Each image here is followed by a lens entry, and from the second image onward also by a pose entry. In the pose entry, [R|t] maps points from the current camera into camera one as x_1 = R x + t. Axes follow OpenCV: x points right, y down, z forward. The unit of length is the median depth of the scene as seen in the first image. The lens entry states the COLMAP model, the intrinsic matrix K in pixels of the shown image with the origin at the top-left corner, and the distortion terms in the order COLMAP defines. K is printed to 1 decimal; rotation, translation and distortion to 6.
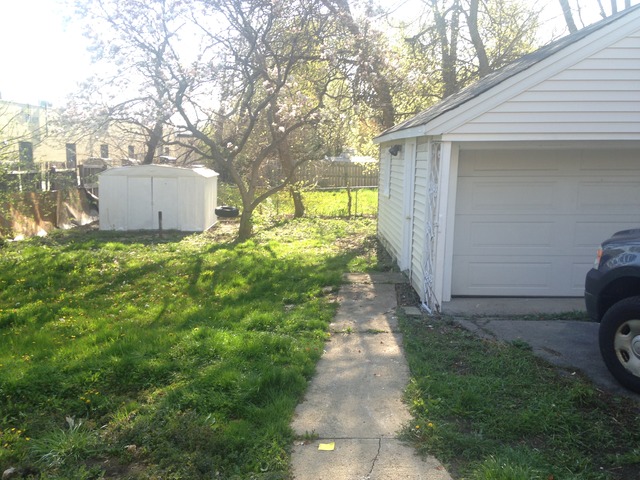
lens RADIAL K [[578.7, 0, 322.1], [0, 578.7, 241.3], [0, 0, 1]] dist [0.201189, -0.330558]
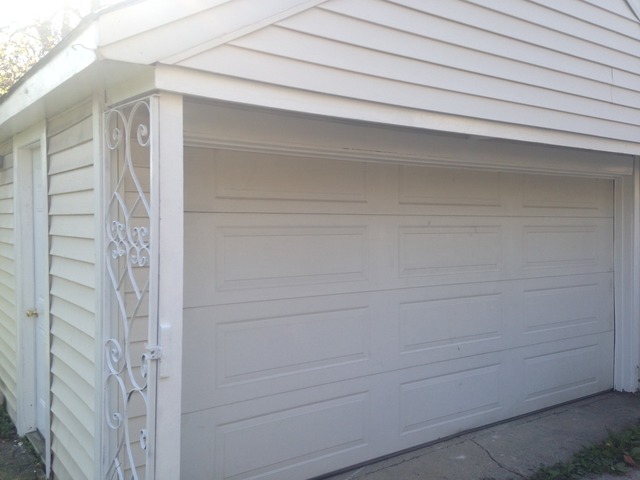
lens RADIAL K [[578.7, 0, 322.1], [0, 578.7, 241.3], [0, 0, 1]] dist [0.201189, -0.330558]
pose [[0.813438, -0.021286, 0.581262, 0.081839], [0.085517, 0.992847, -0.083317, -0.050592], [-0.575331, 0.117481, 0.809440, 0.633800]]
